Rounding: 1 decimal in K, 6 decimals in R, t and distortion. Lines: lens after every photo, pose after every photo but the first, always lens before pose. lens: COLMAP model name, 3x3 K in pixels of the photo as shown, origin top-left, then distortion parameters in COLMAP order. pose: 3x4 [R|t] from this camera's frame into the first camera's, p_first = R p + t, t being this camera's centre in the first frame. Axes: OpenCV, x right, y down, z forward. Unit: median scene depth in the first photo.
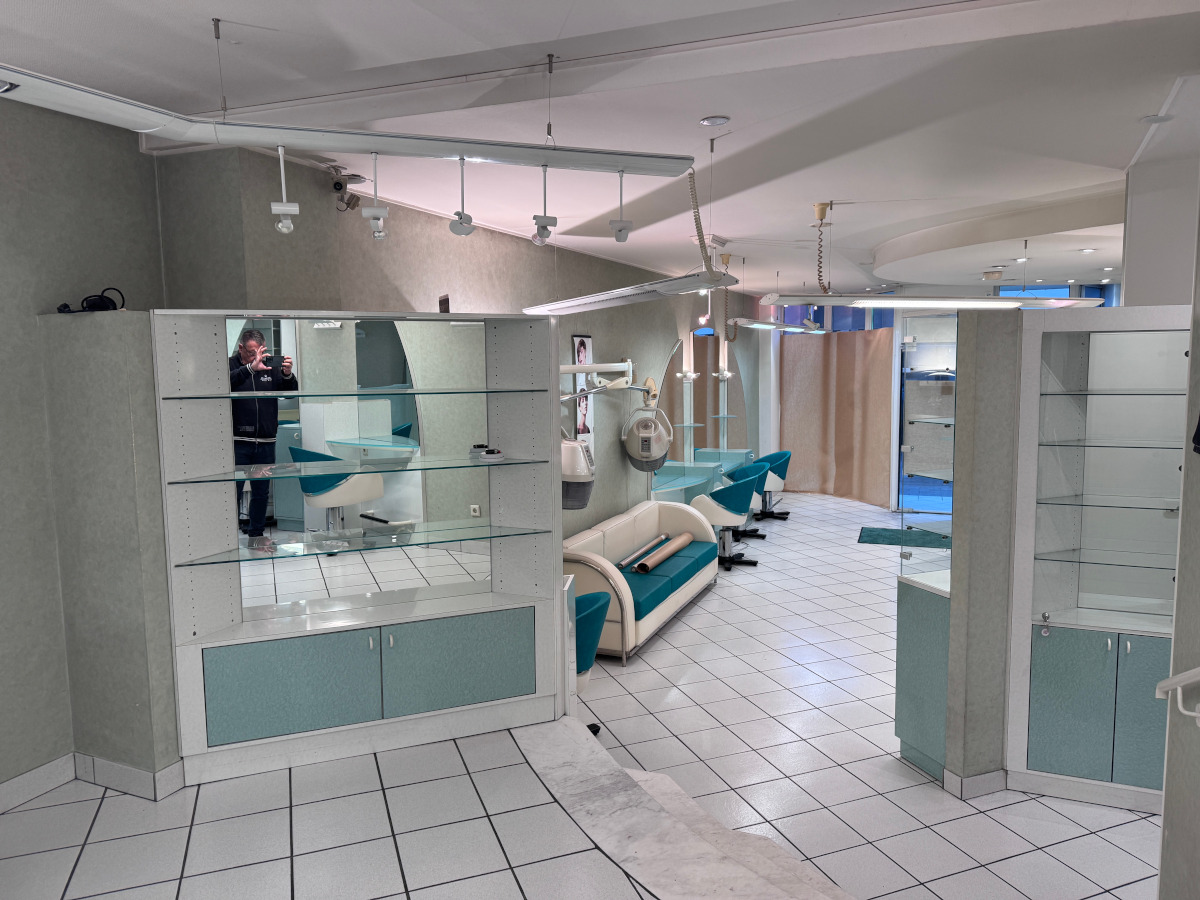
lens RADIAL K [[830.5, 0, 597.0], [0, 830.5, 452.6], [0, 0, 1]] dist [0.102354, -0.129577]
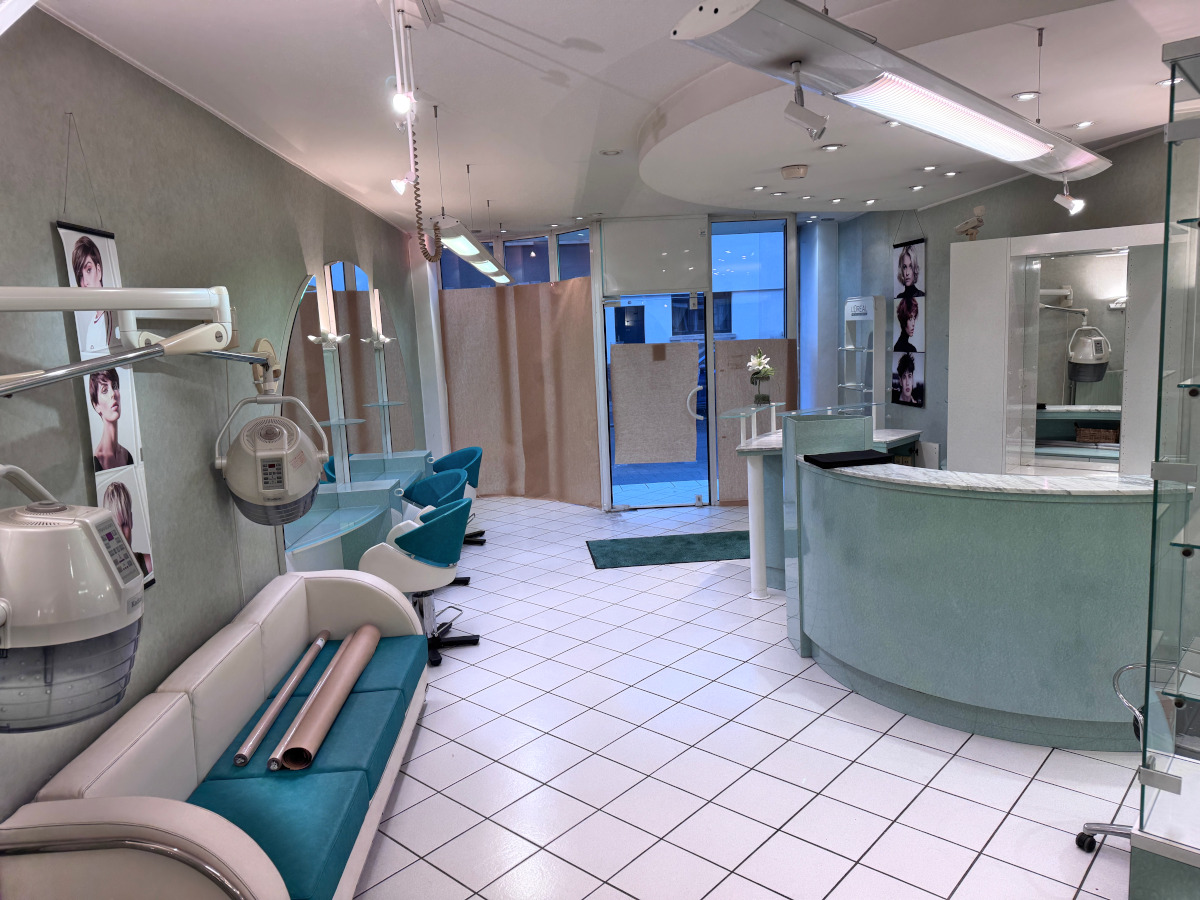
lens RADIAL K [[829.6, 0, 605.1], [0, 829.6, 444.8], [0, 0, 1]] dist [0.149424, -0.218806]
pose [[0.890722, -0.084193, 0.446683, 0.013022], [0.078533, 0.996423, 0.031208, -0.026891], [-0.447713, 0.007281, 0.894148, 0.485401]]
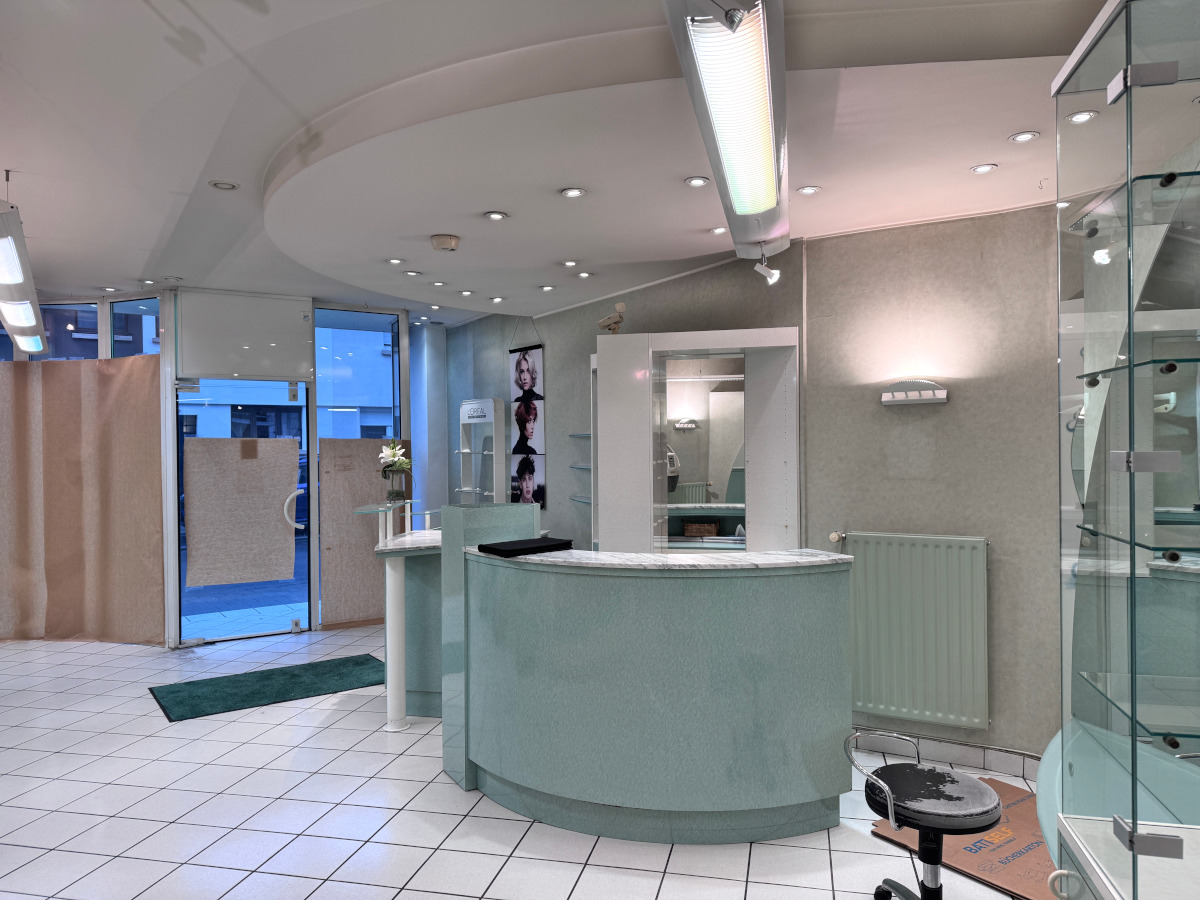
lens RADIAL K [[830.5, 0, 597.0], [0, 830.5, 452.6], [0, 0, 1]] dist [0.102354, -0.129577]
pose [[0.559891, 0.005122, 0.828551, 0.018145], [0.092734, 0.993311, -0.068806, -0.002267], [-0.823361, 0.115358, 0.555670, 0.610501]]
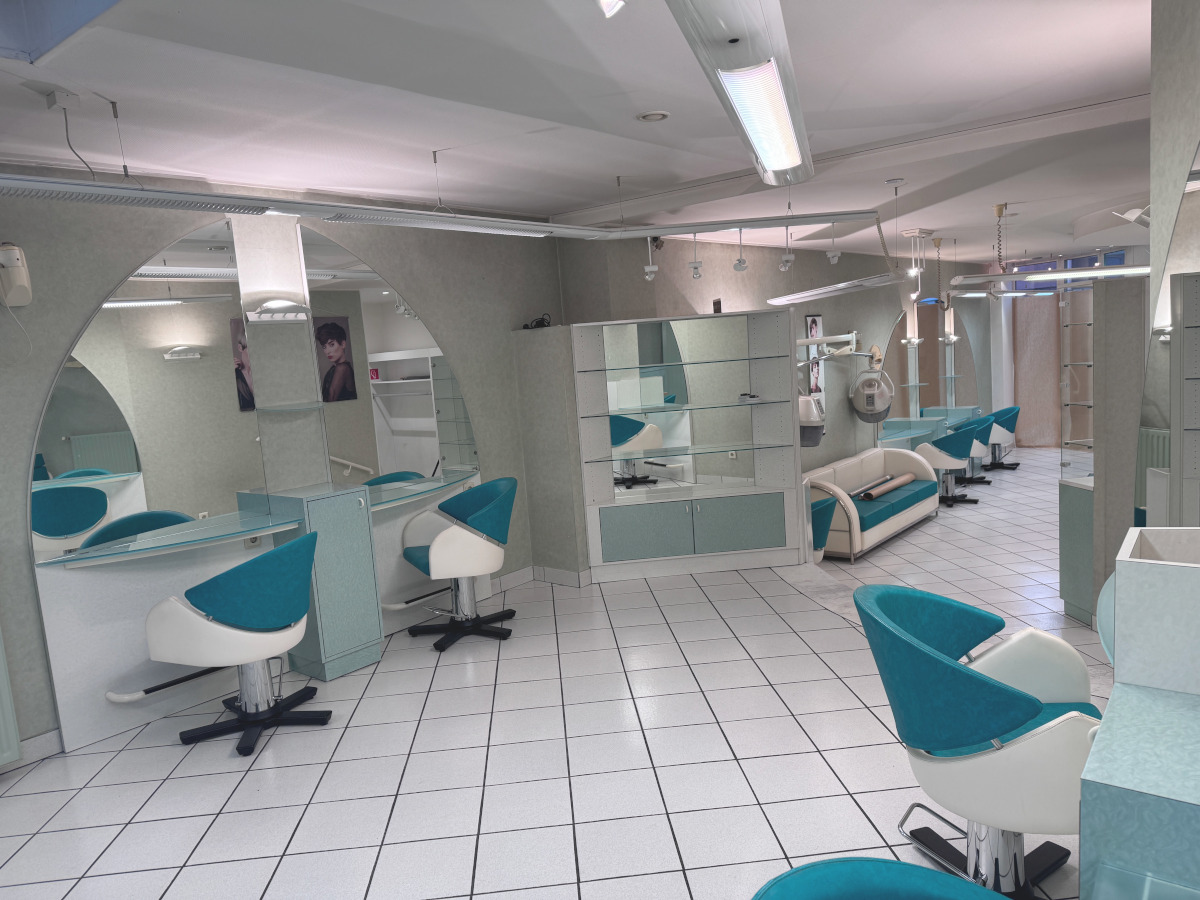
lens RADIAL K [[830.5, 0, 597.0], [0, 830.5, 452.6], [0, 0, 1]] dist [0.102354, -0.129577]
pose [[0.960792, -0.023059, -0.276308, 0.012108], [0.029541, 0.999377, 0.019320, 0.032645], [0.275691, -0.026724, 0.960875, -0.307547]]
